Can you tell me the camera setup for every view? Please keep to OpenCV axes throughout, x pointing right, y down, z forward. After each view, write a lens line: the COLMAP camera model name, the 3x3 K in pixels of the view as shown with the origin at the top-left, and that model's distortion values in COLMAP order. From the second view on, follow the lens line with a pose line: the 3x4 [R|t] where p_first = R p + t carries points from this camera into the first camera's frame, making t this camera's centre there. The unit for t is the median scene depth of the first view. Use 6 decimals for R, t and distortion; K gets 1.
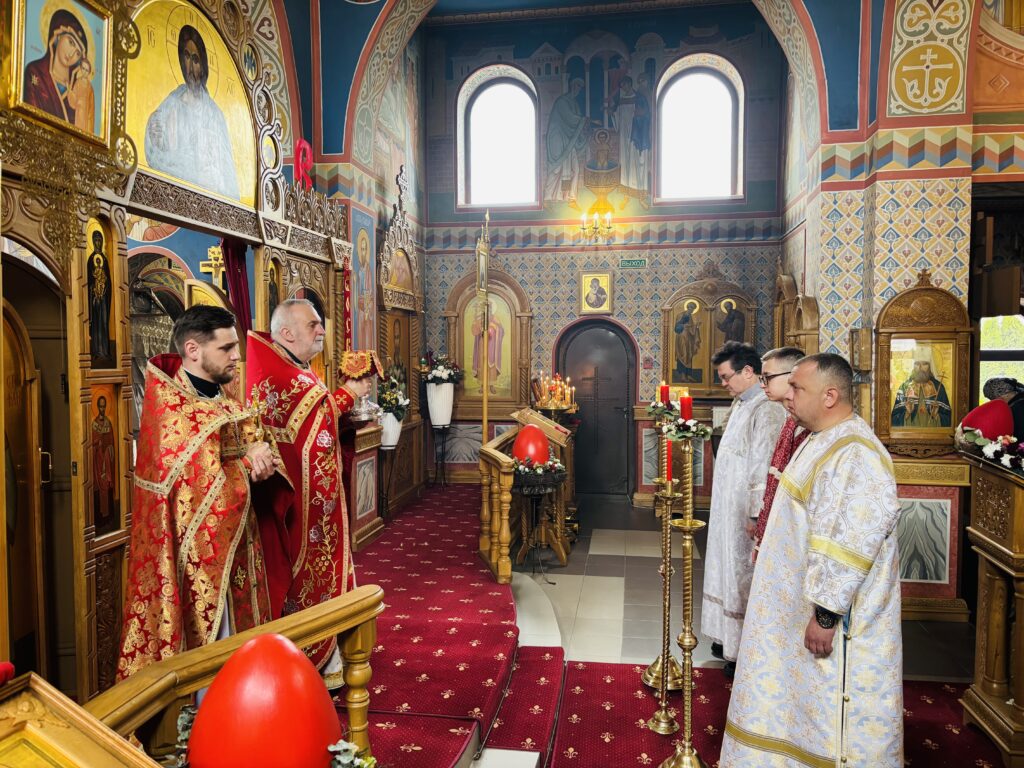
lens RADIAL K [[778.1, 0, 511.8], [0, 778.1, 389.4], [0, 0, 1]] dist [0.042591, -0.048799]
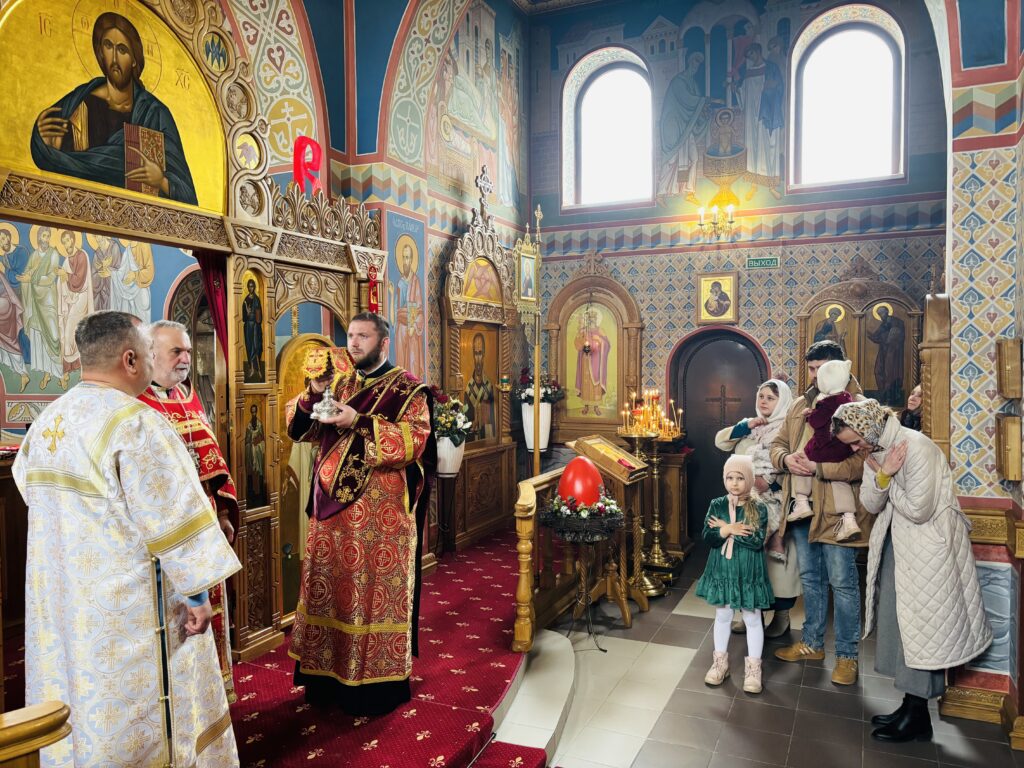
lens RADIAL K [[778.1, 0, 515.6], [0, 778.1, 390.6], [0, 0, 1]] dist [0.042591, -0.048799]
pose [[0.964144, 0.006242, -0.265308, 0.156228], [-0.010093, 0.999863, -0.013152, -0.012841], [0.265189, 0.015358, 0.964074, 0.147817]]
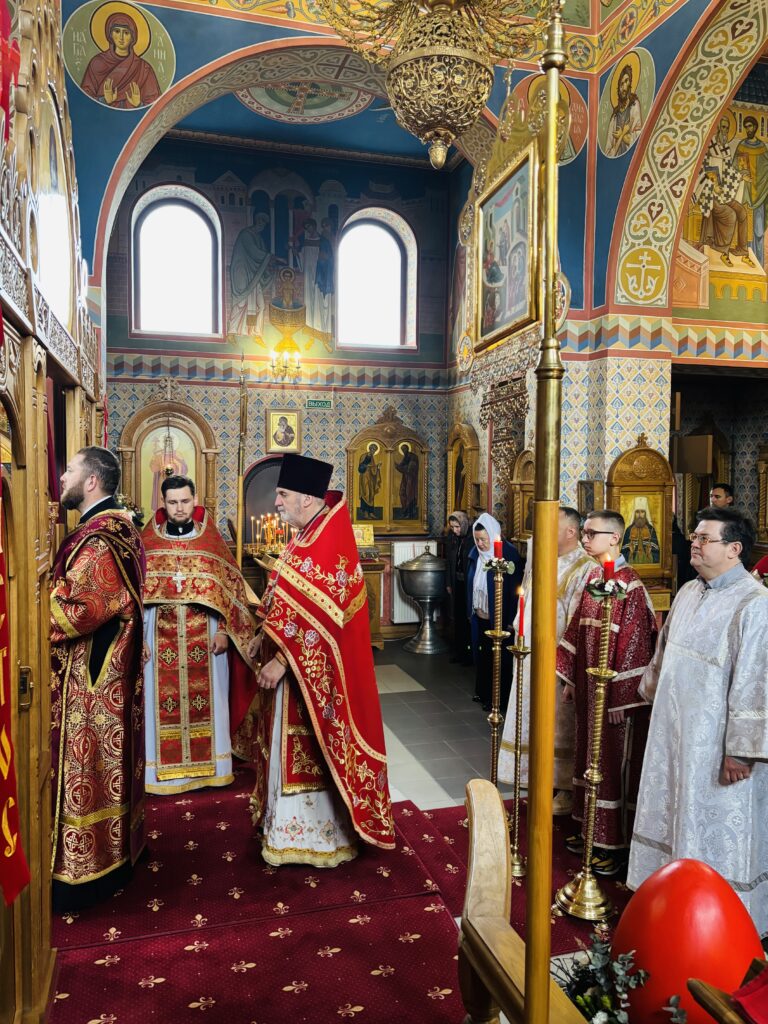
lens RADIAL K [[778.1, 0, 377.2], [0, 778.1, 507.2], [0, 0, 1]] dist [0.042591, -0.048799]
pose [[0.904901, -0.009154, 0.425525, -0.262339], [0.010566, 0.999944, -0.000958, -0.031446], [-0.425492, 0.005363, 0.904946, 0.062706]]
